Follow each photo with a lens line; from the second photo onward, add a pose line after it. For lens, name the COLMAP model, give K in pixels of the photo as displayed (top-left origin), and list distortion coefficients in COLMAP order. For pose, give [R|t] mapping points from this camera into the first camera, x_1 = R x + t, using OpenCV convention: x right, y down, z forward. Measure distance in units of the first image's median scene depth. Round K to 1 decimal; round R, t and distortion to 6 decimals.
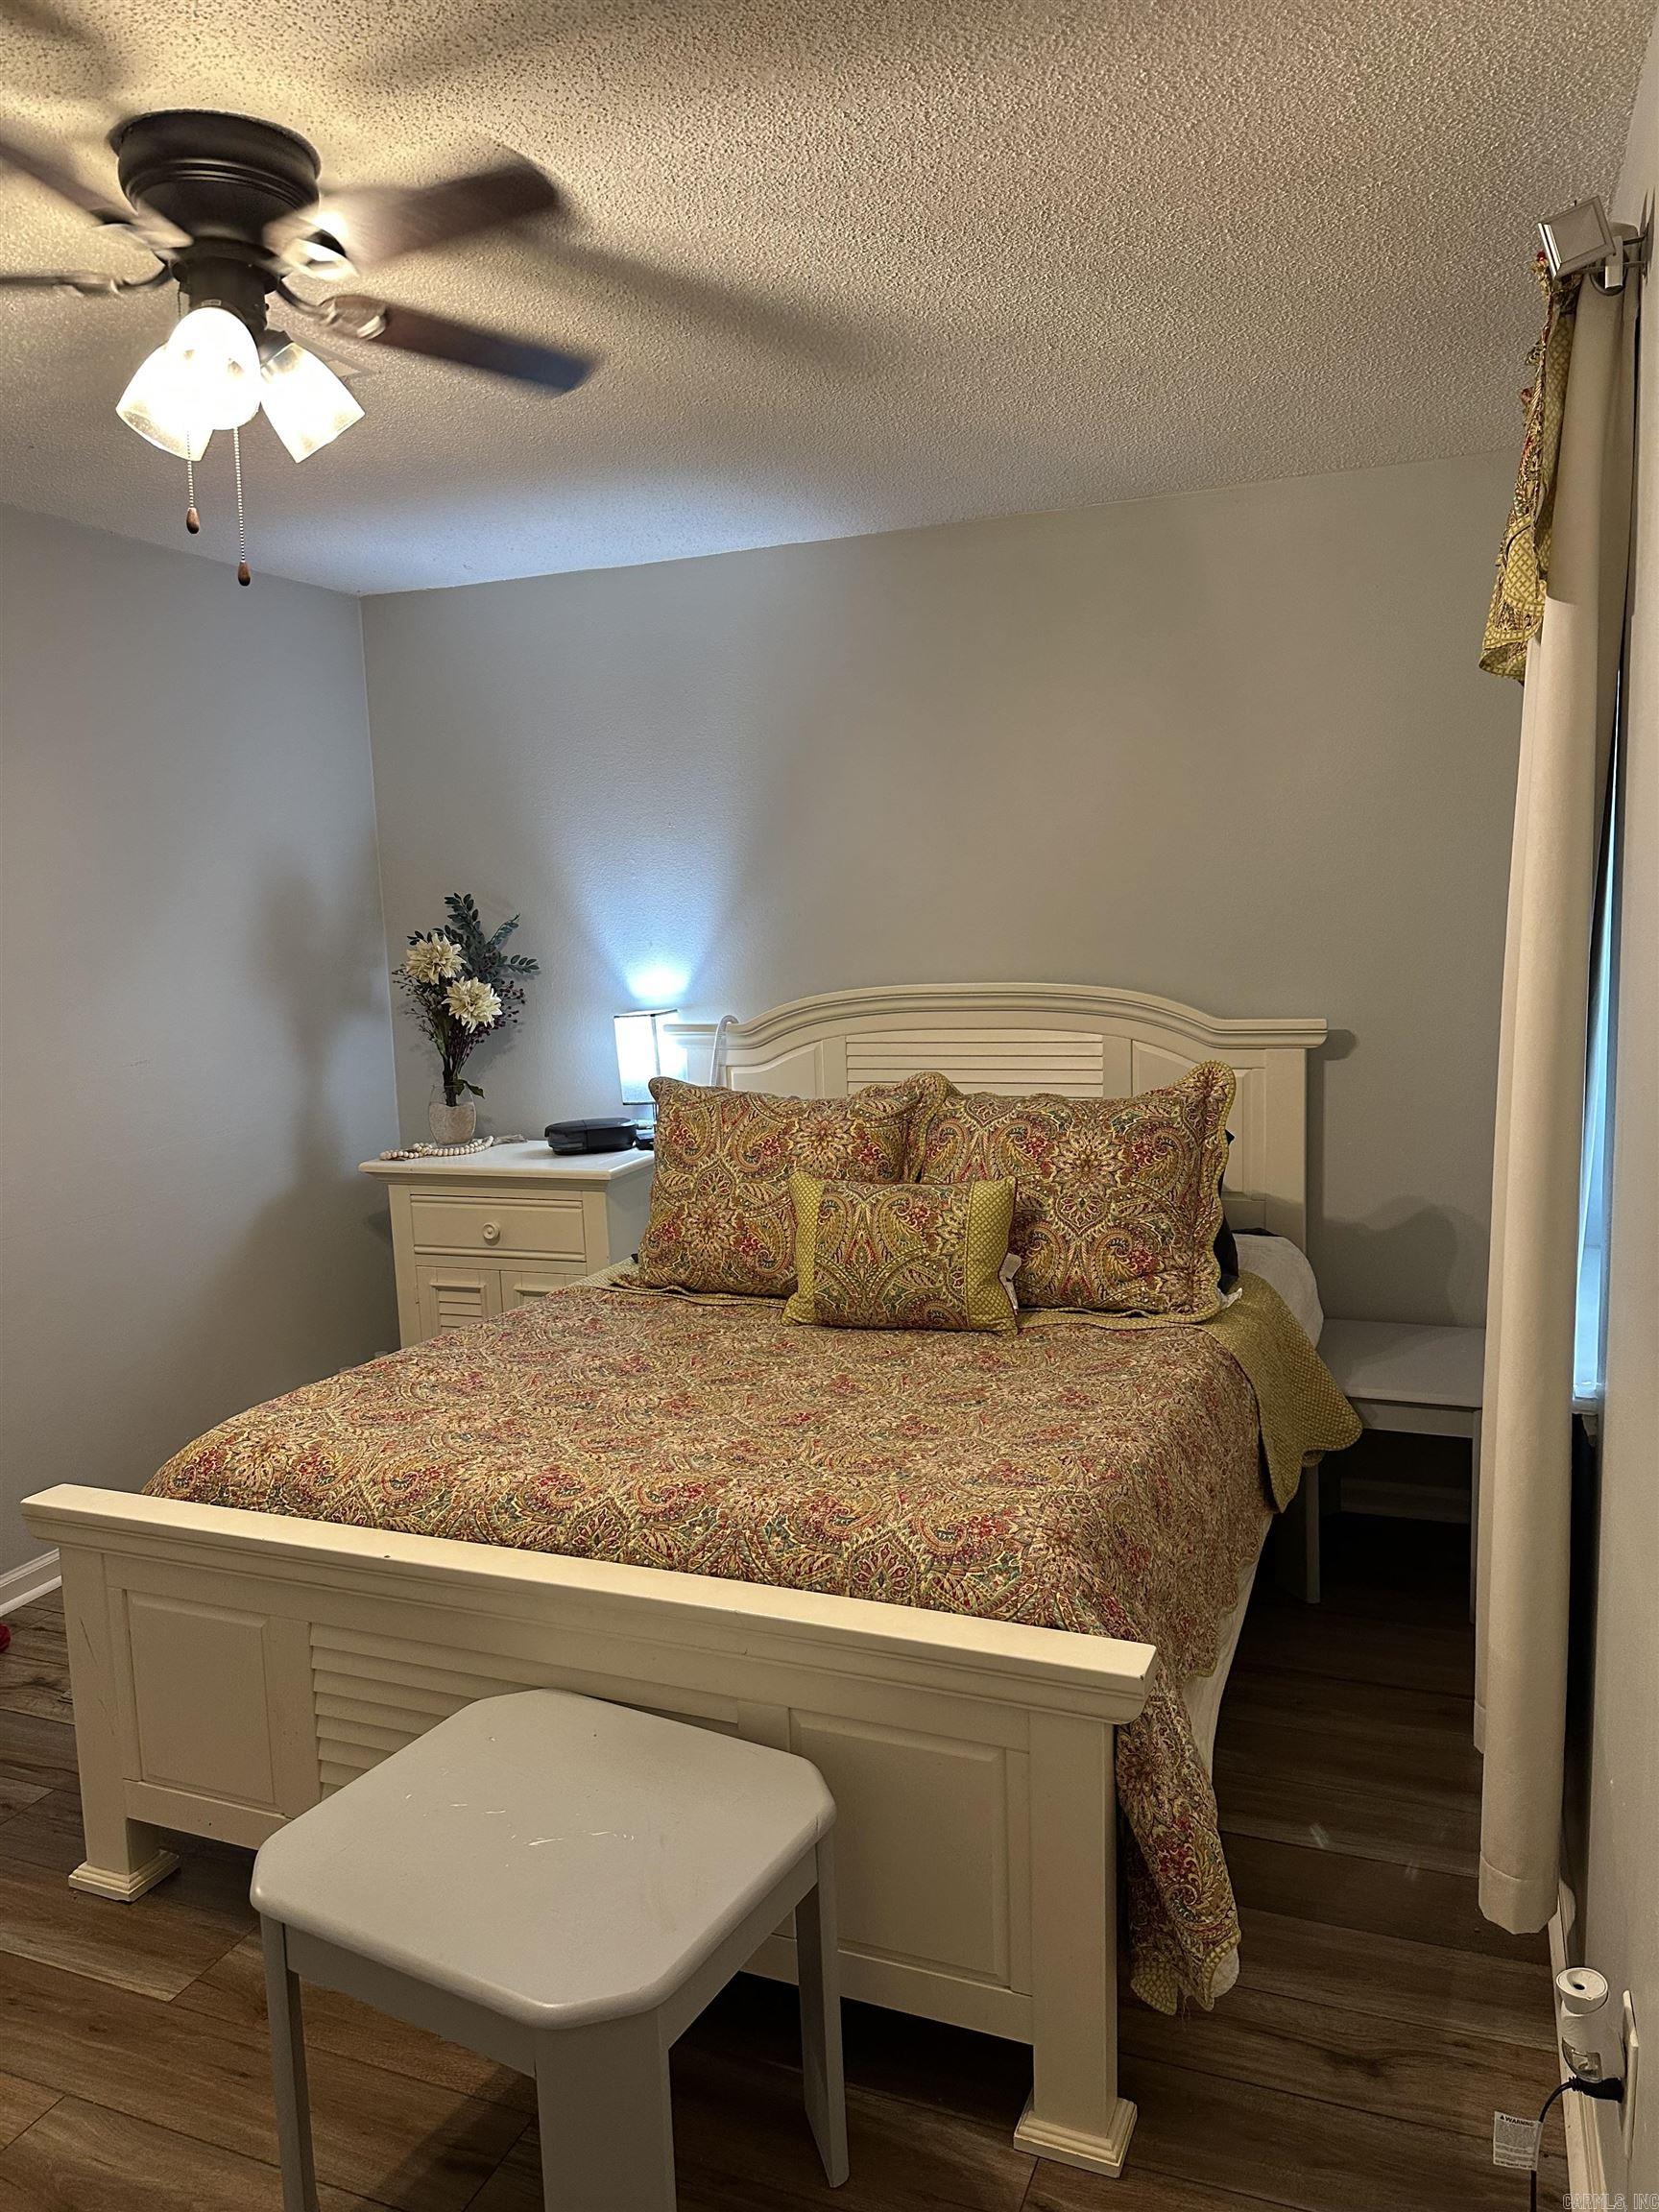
lens RADIAL K [[1525.6, 0, 823.9], [0, 1525.6, 1121.0], [0, 0, 1]] dist [0.157744, -0.294727]
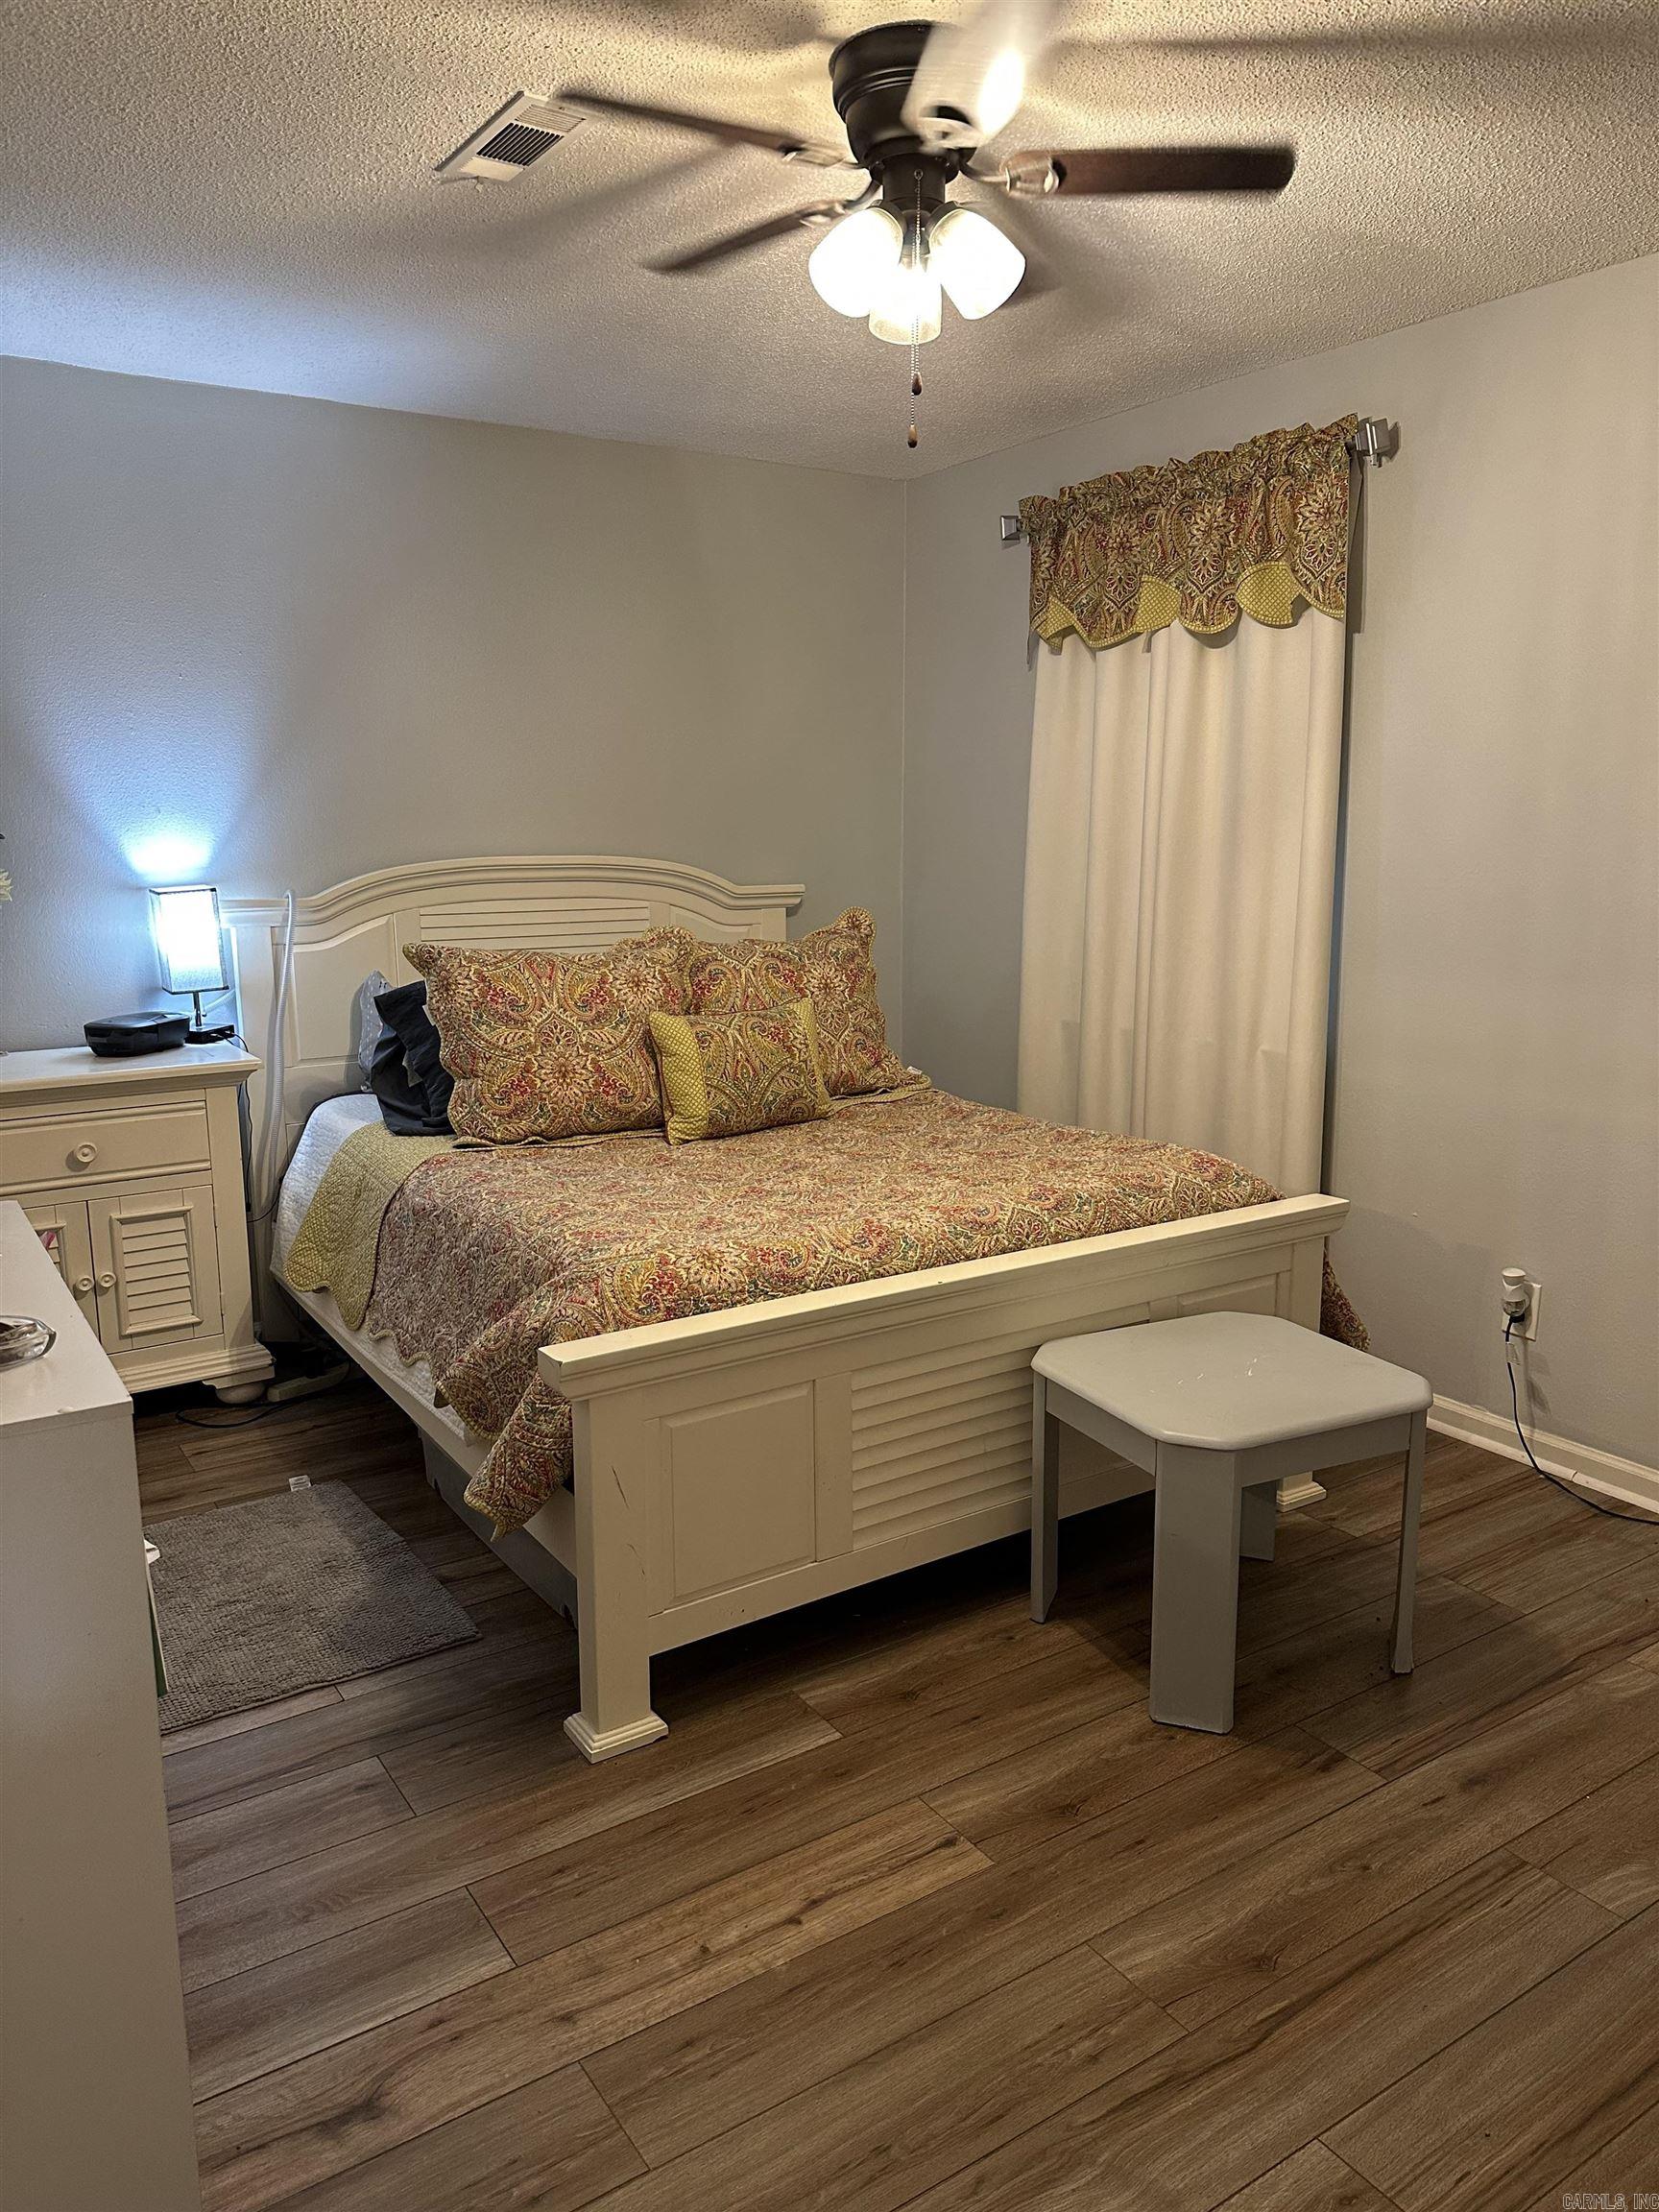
lens RADIAL K [[1536.0, 0, 822.7], [0, 1536.0, 1106.6], [0, 0, 1]] dist [0.158927, -0.308885]
pose [[0.567299, -0.120236, 0.814687, -0.872181], [0.098076, 0.992108, 0.078126, 0.025893], [-0.817651, 0.035580, 0.574613, 0.247624]]
